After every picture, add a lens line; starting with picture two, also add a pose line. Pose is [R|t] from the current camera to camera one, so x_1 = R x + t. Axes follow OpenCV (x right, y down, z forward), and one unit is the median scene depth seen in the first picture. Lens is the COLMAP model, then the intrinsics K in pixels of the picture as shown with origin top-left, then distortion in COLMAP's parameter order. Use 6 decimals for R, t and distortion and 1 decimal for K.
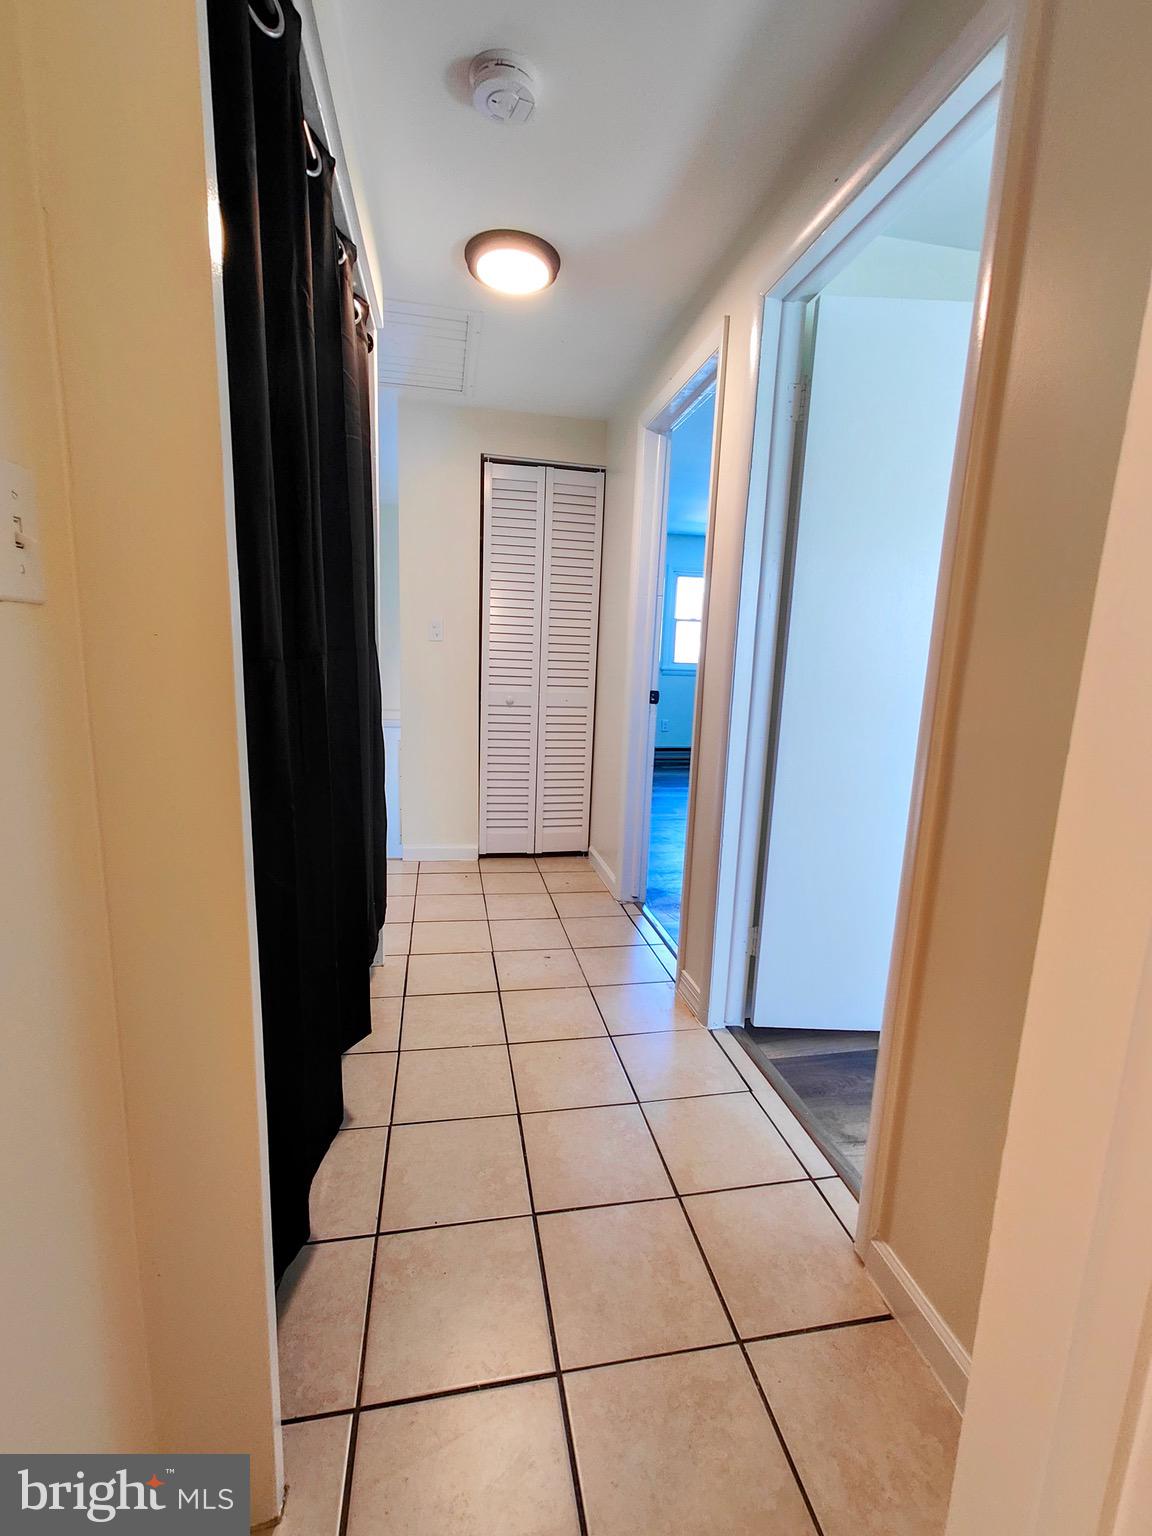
lens RADIAL K [[677.7, 0, 577.8], [0, 677.7, 774.0], [0, 0, 1]] dist [0.001626, 0.000237]
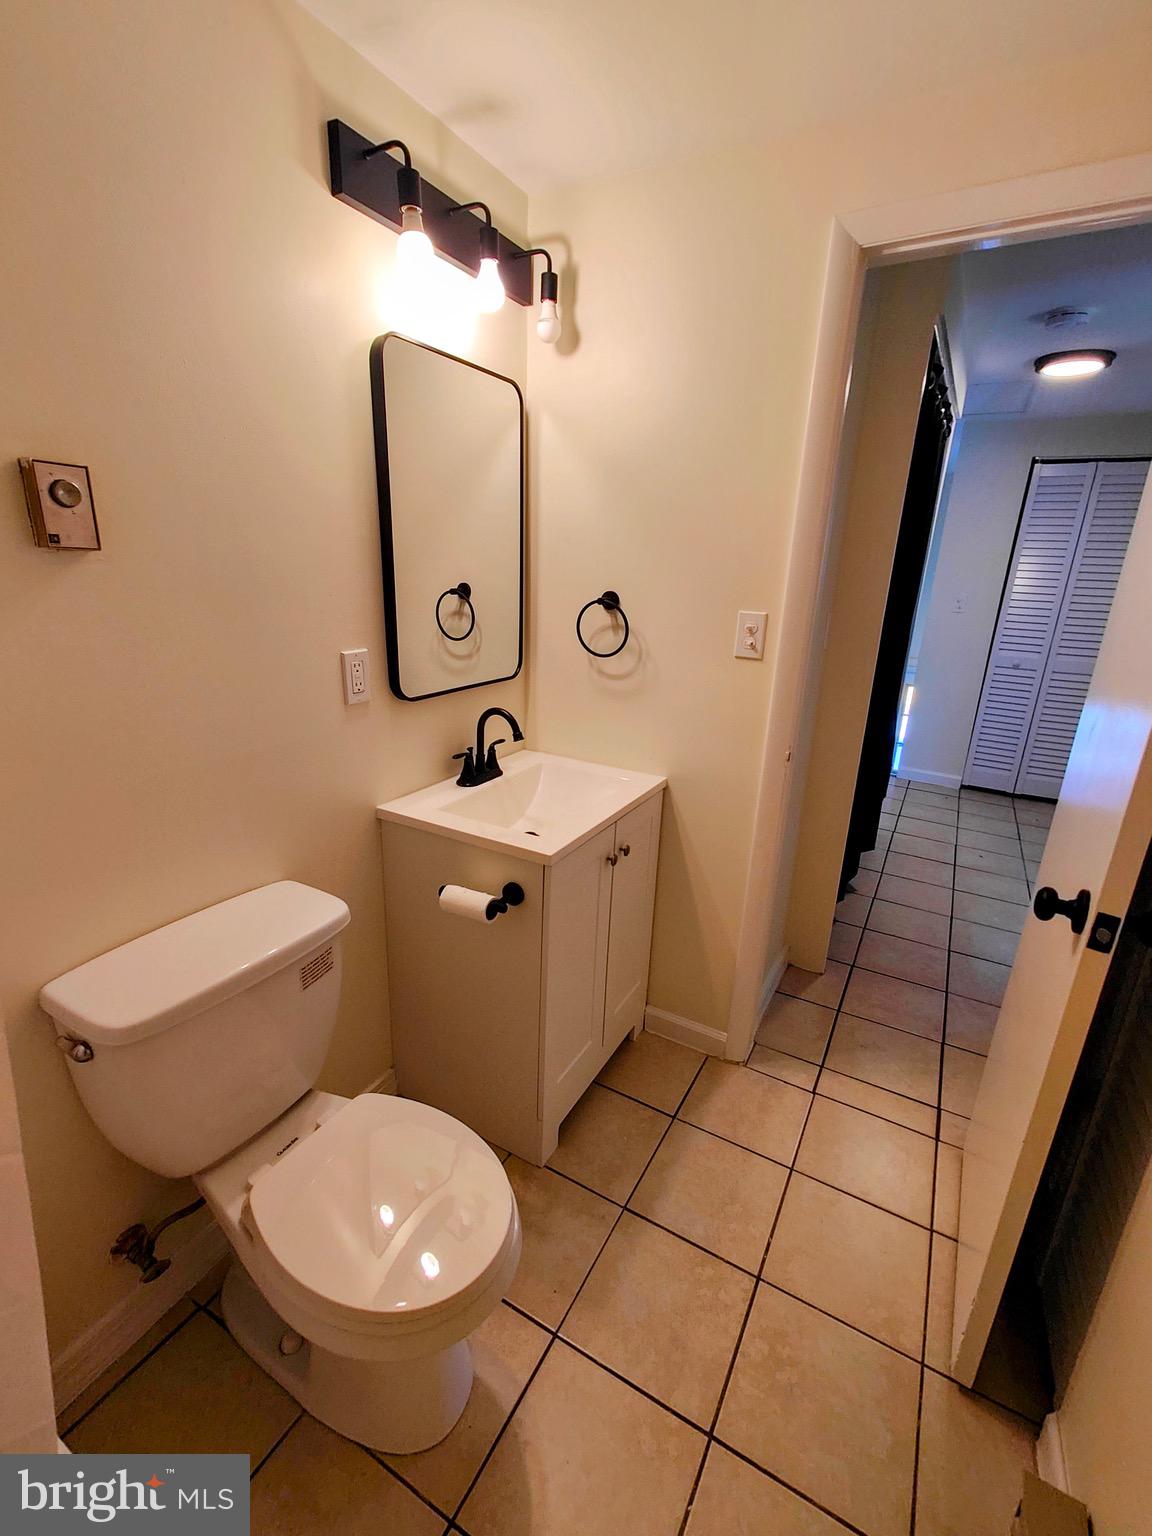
lens RADIAL K [[677.7, 0, 577.8], [0, 677.7, 774.0], [0, 0, 1]] dist [0.001626, 0.000237]
pose [[0.762498, 0.193232, -0.617461, 0.087812], [-0.122686, 0.980227, 0.155254, -0.008110], [0.635252, -0.042627, 0.771128, -0.435379]]
